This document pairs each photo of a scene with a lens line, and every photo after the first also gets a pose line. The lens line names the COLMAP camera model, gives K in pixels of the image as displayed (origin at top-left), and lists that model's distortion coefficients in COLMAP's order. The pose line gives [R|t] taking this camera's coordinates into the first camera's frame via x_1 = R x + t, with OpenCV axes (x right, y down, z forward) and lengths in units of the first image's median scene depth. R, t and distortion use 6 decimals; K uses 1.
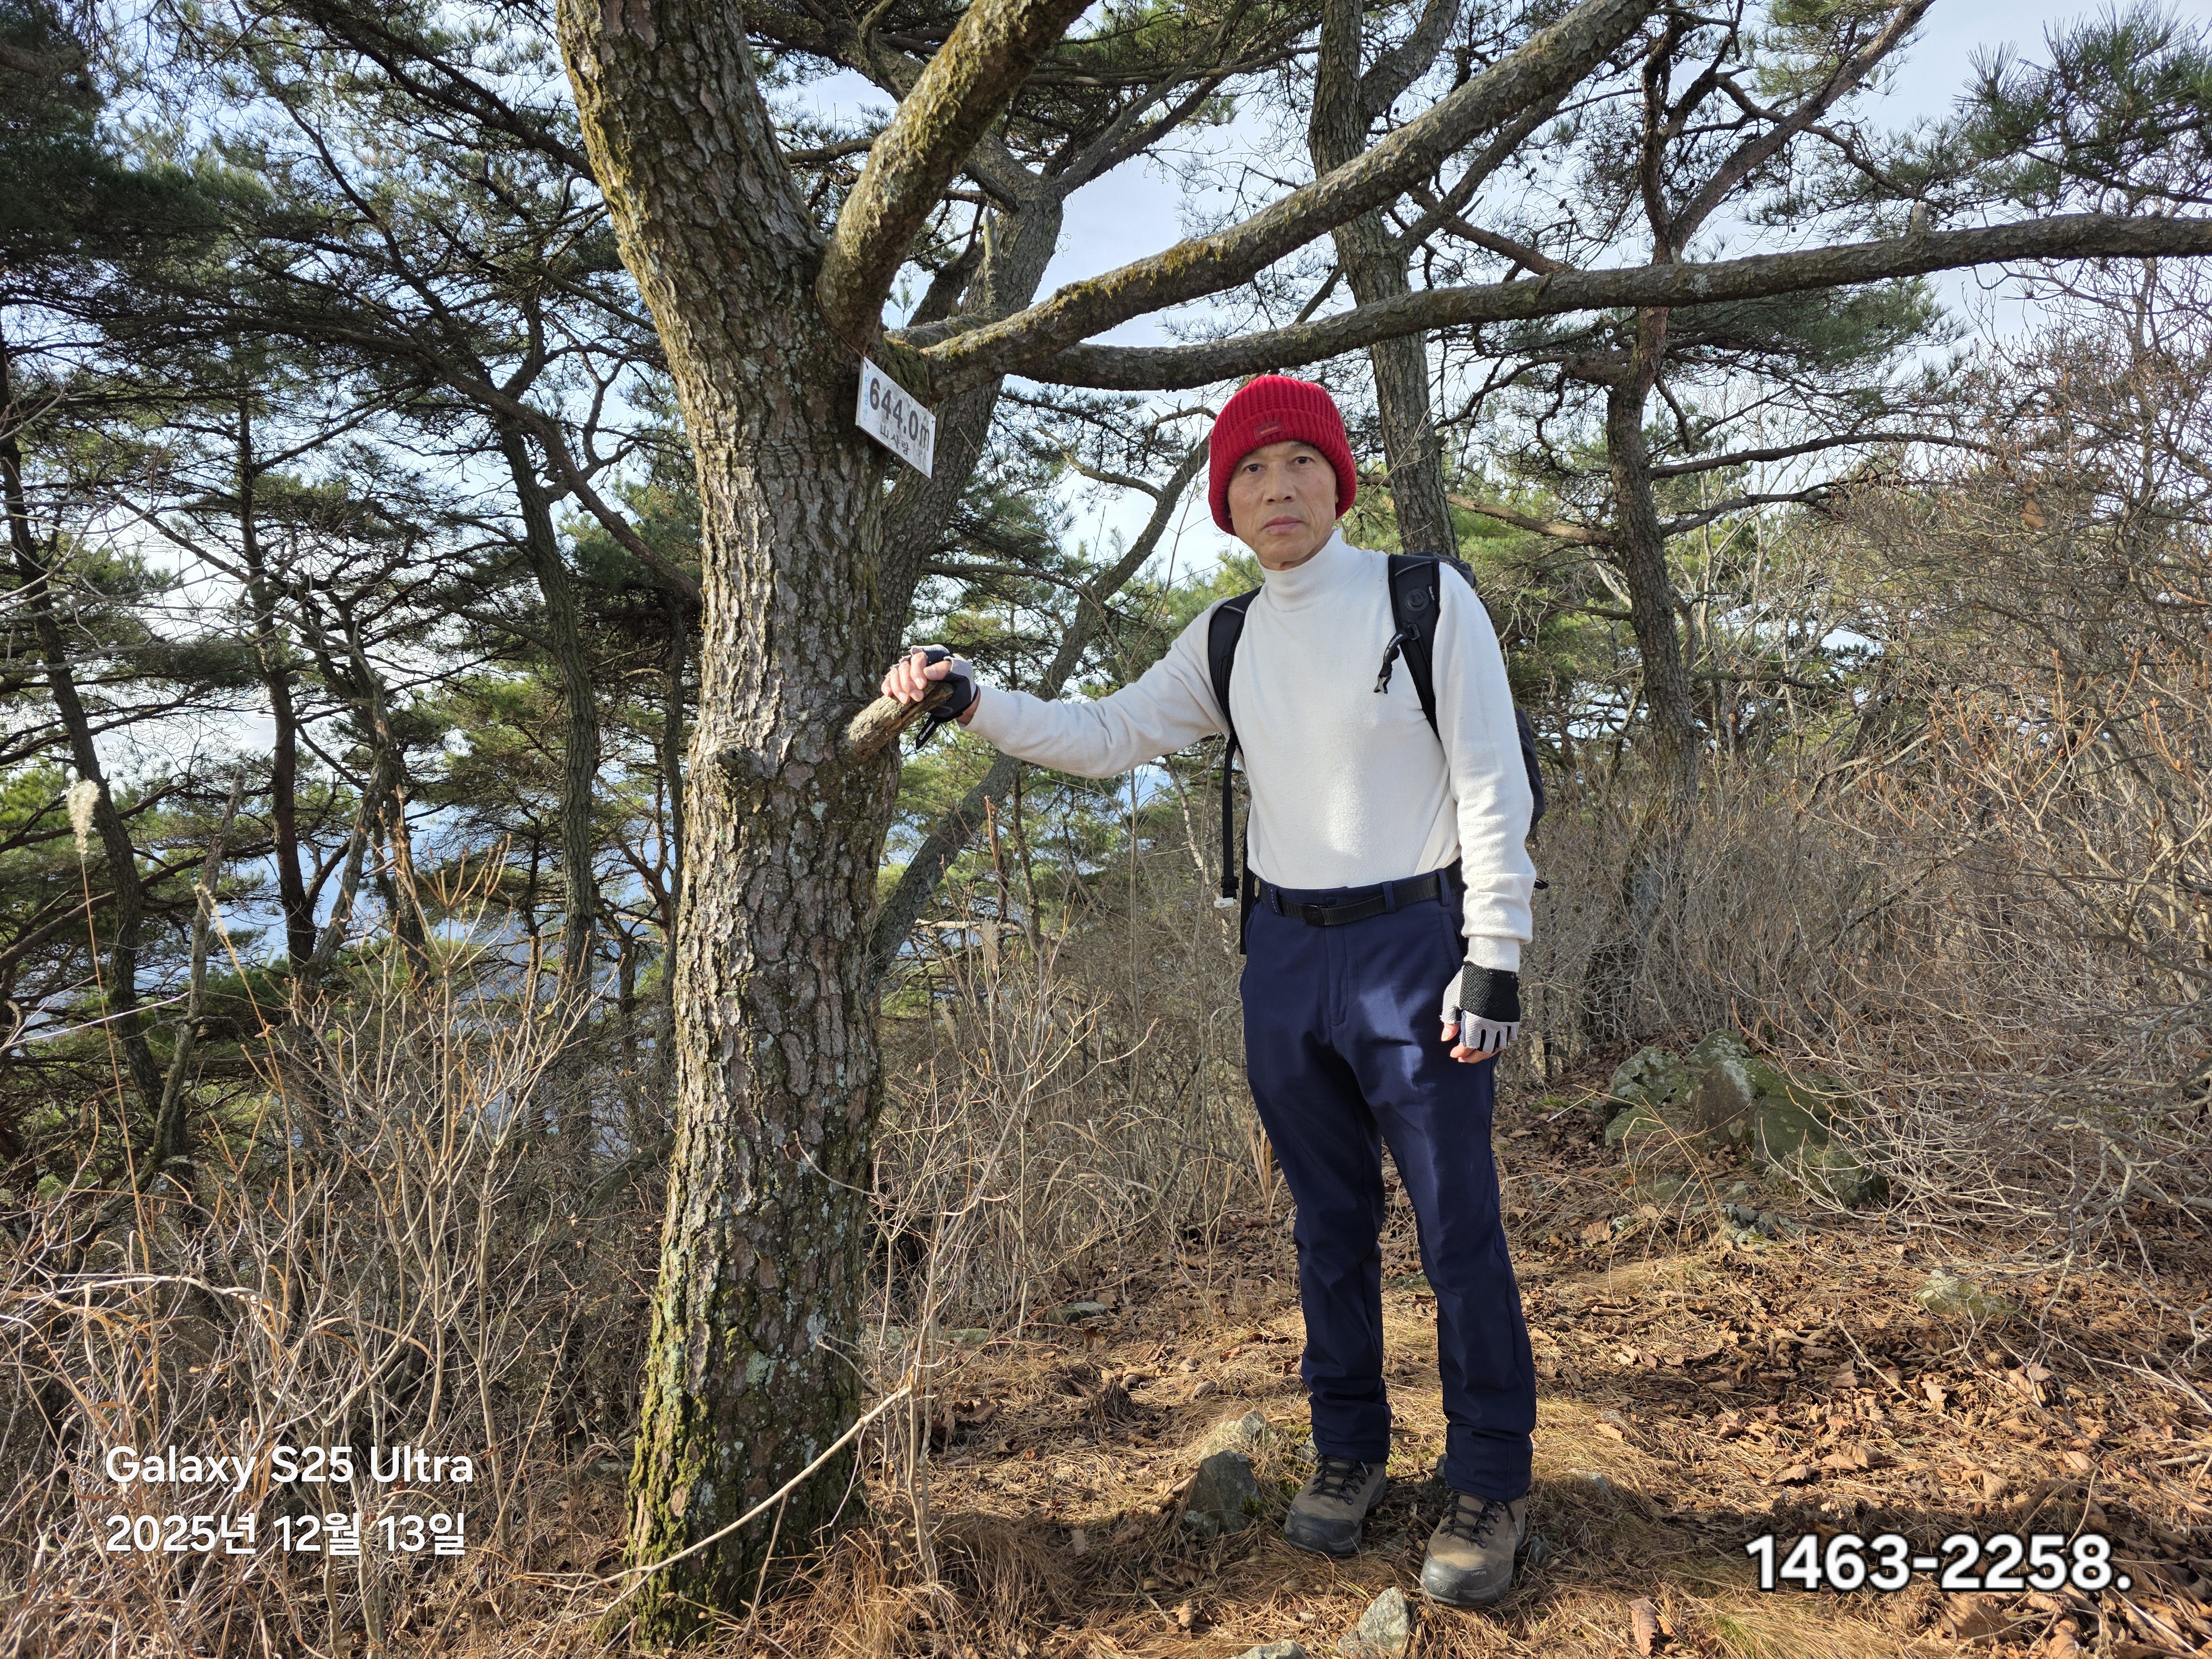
lens RADIAL K [[1514.9, 0, 1159.5], [0, 1514.9, 830.3], [0, 0, 1]] dist [0.053449, -0.045465]
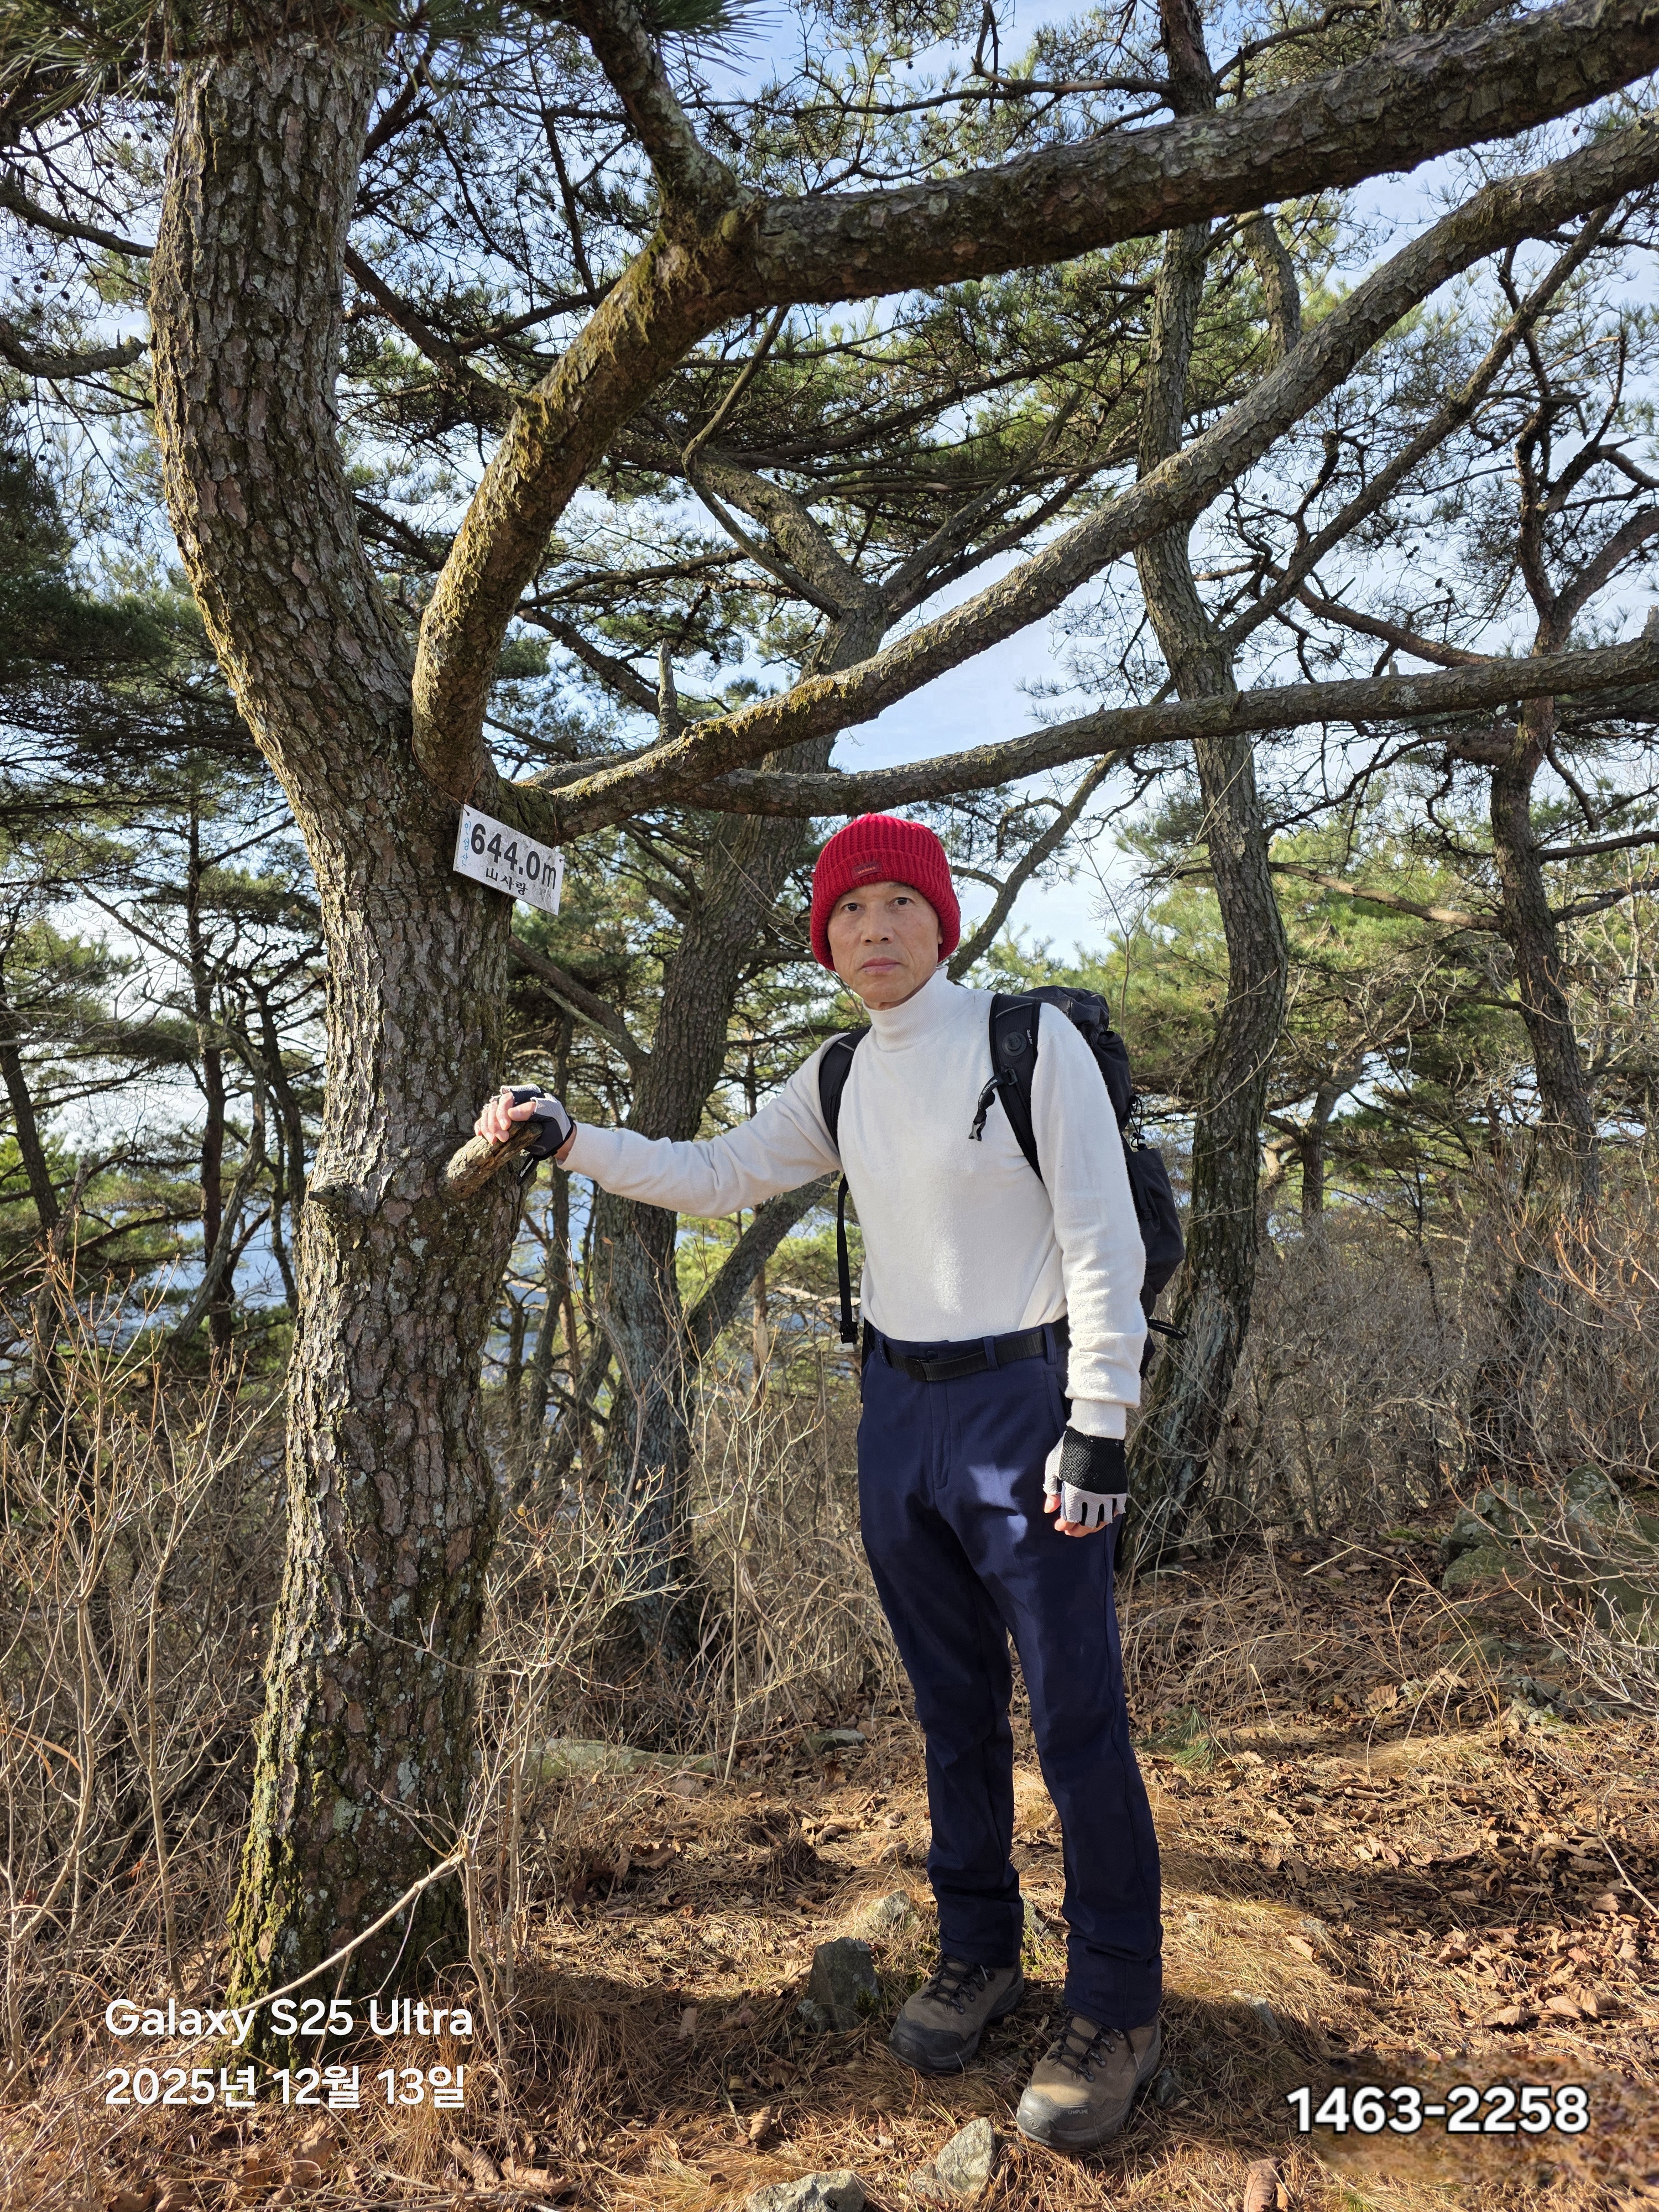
lens RADIAL K [[1522.2, 0, 844.0], [0, 1522.2, 1107.6], [0, 0, 1]] dist [0.055102, -0.049488]
pose [[0.989021, 0.012714, -0.147228, 0.141528], [-0.022183, 0.997776, -0.062854, -0.033710], [0.146101, 0.065430, 0.987104, 0.028186]]
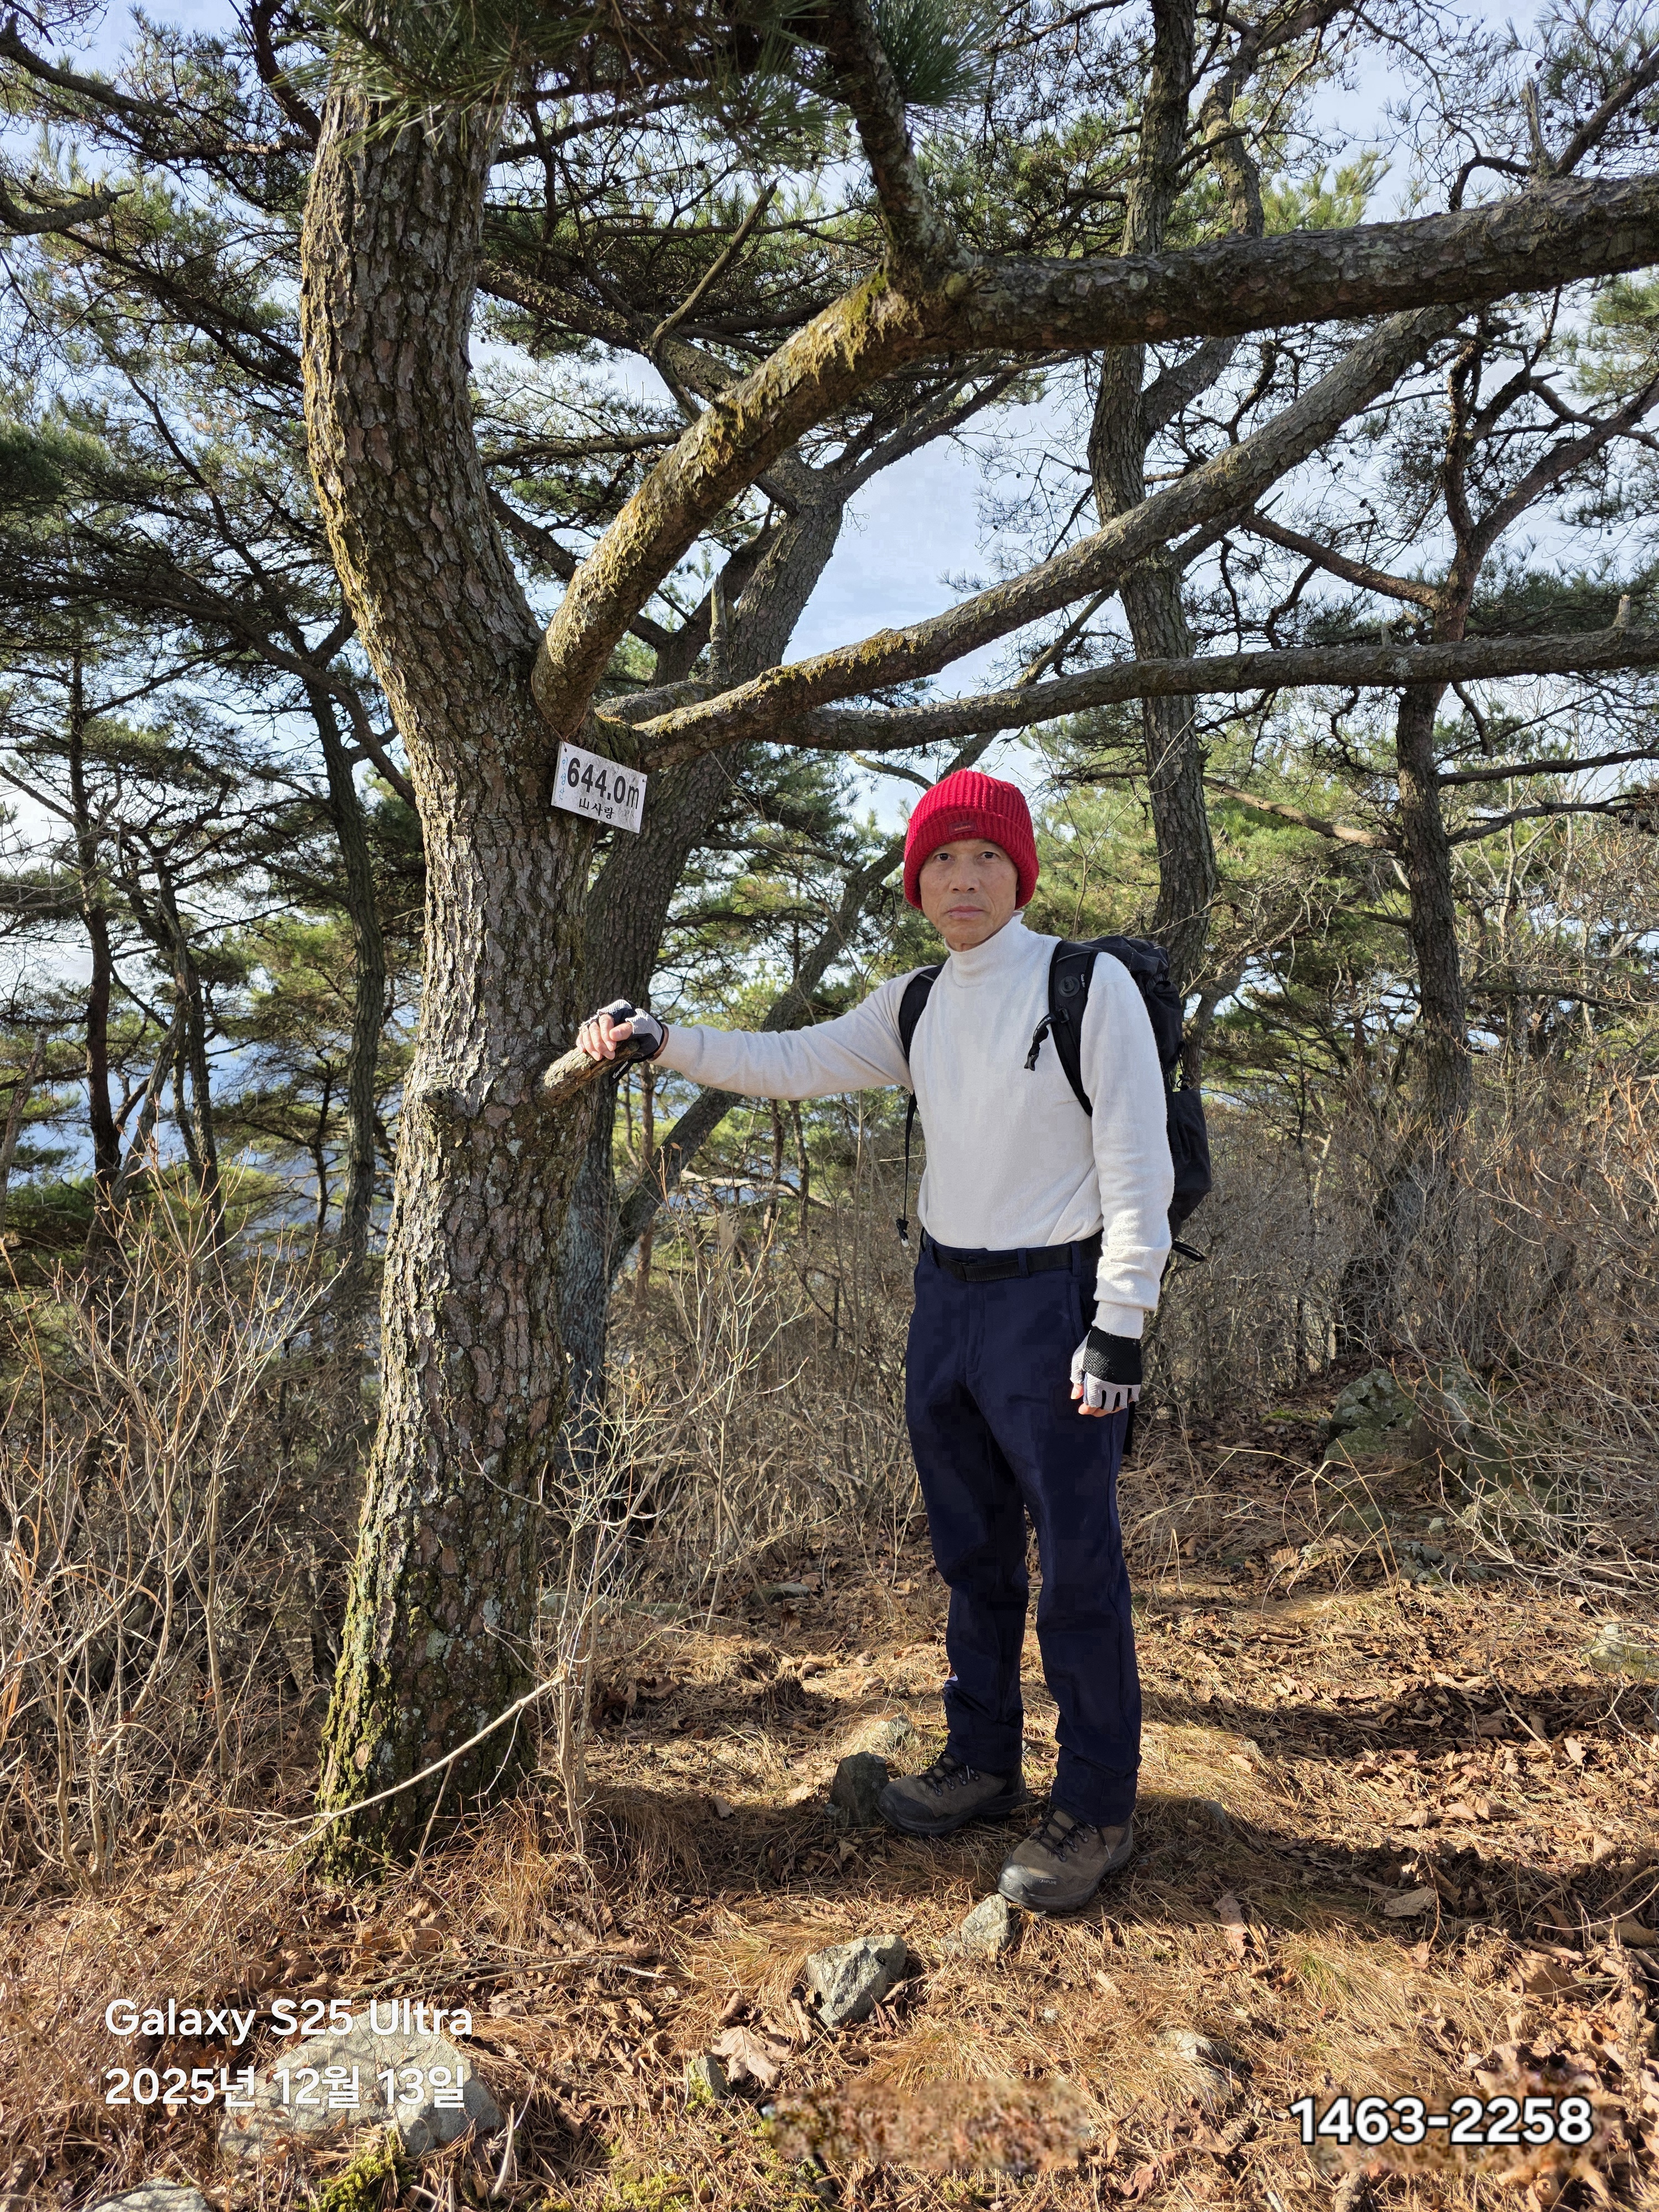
lens RADIAL K [[1515.1, 0, 828.5], [0, 1515.1, 1119.5], [0, 0, 1]] dist [0.053298, -0.045035]
pose [[0.995624, 0.056761, -0.074231, 0.058738], [-0.055464, 0.998272, 0.019428, -0.047620], [0.075205, -0.015226, 0.997052, -0.057062]]
